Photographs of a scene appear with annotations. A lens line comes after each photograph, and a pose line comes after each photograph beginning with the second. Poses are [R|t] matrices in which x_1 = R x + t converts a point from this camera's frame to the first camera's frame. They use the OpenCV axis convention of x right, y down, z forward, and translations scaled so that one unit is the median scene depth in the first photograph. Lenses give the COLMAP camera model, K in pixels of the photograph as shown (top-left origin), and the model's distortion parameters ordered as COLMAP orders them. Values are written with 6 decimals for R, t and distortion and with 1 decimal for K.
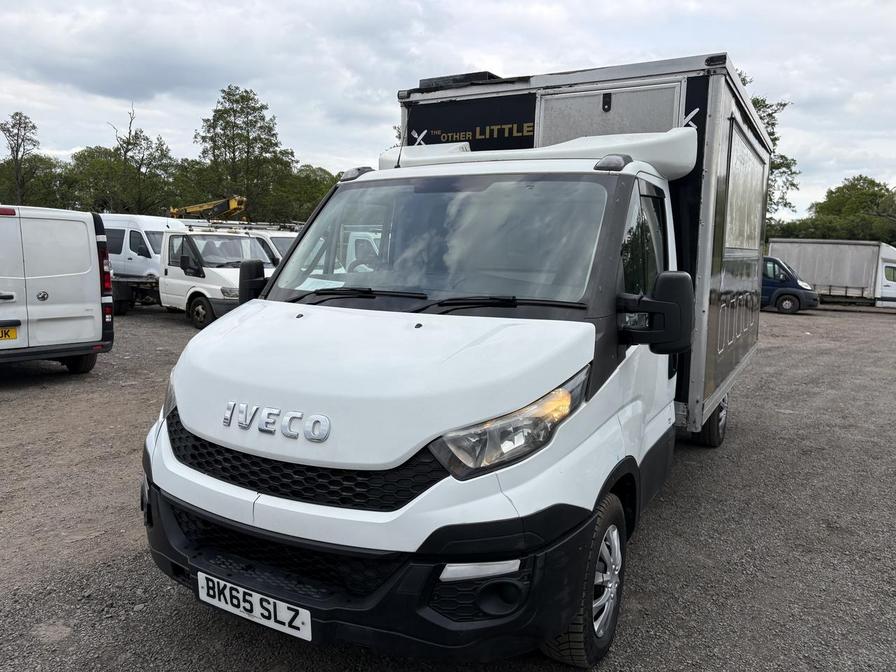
lens RADIAL K [[678.5, 0, 450.0], [0, 678.5, 335.0], [0, 0, 1]] dist [0.023819, -0.016569]
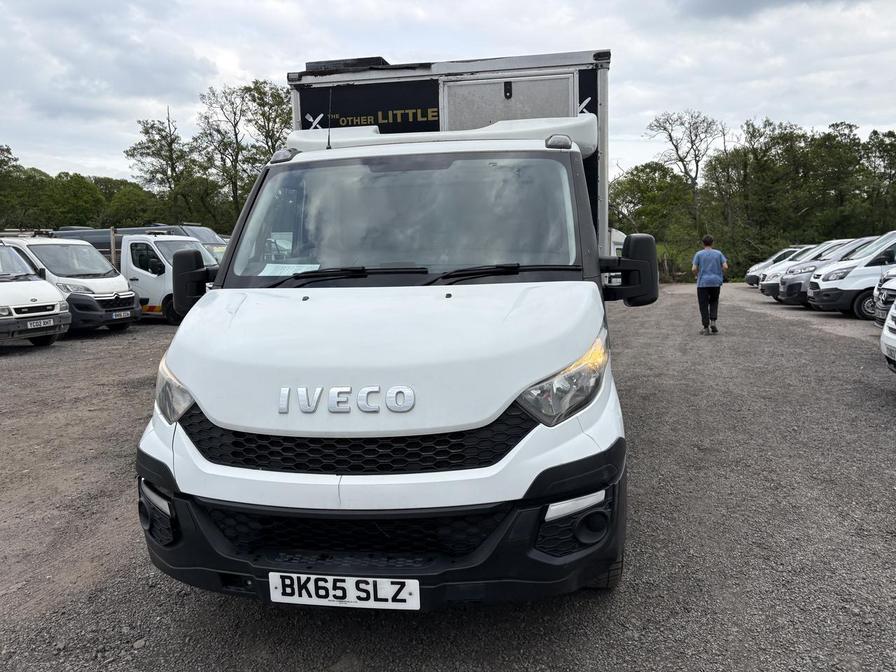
lens RADIAL K [[678.5, 0, 463.7], [0, 678.5, 334.9], [0, 0, 1]] dist [0.023819, -0.016569]
pose [[0.932457, -0.093767, 0.348900, -0.389317], [0.093368, 0.995469, 0.017999, 0.030030], [-0.349007, 0.015793, 0.936987, 0.028294]]
